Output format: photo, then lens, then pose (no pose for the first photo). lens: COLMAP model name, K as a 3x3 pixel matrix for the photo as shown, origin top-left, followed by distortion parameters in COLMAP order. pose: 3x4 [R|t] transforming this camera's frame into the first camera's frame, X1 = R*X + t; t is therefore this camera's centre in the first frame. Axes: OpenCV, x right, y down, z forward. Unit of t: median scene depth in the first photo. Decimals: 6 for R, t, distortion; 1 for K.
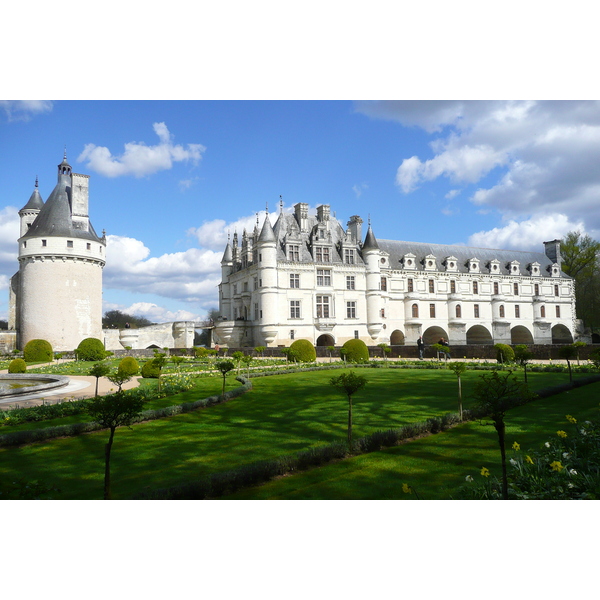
lens RADIAL K [[491.9, 0, 300.0], [0, 491.9, 300.0], [0, 0, 1]] dist [-0.012946, 0.001757]
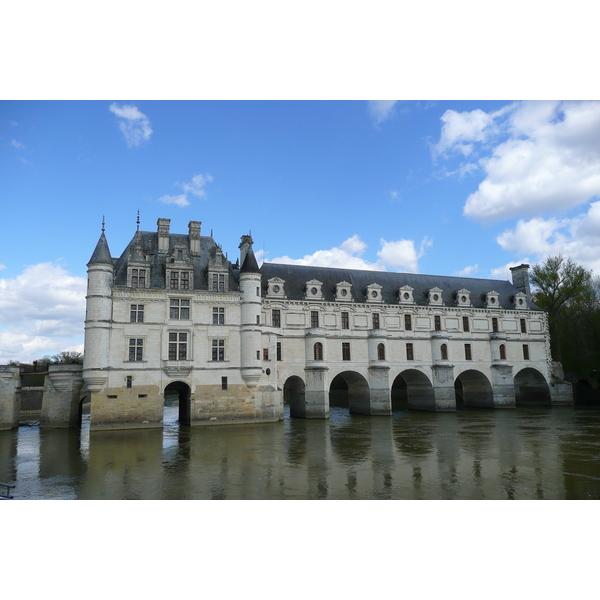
lens RADIAL K [[546.9, 0, 299.8], [0, 546.9, 275.6], [0, 0, 1]] dist [-0.011768, -0.000793]
pose [[0.999602, -0.005845, -0.027610, 0.228994], [0.002564, 0.993084, -0.117381, 0.004166], [0.028105, 0.117263, 0.992703, 0.104561]]
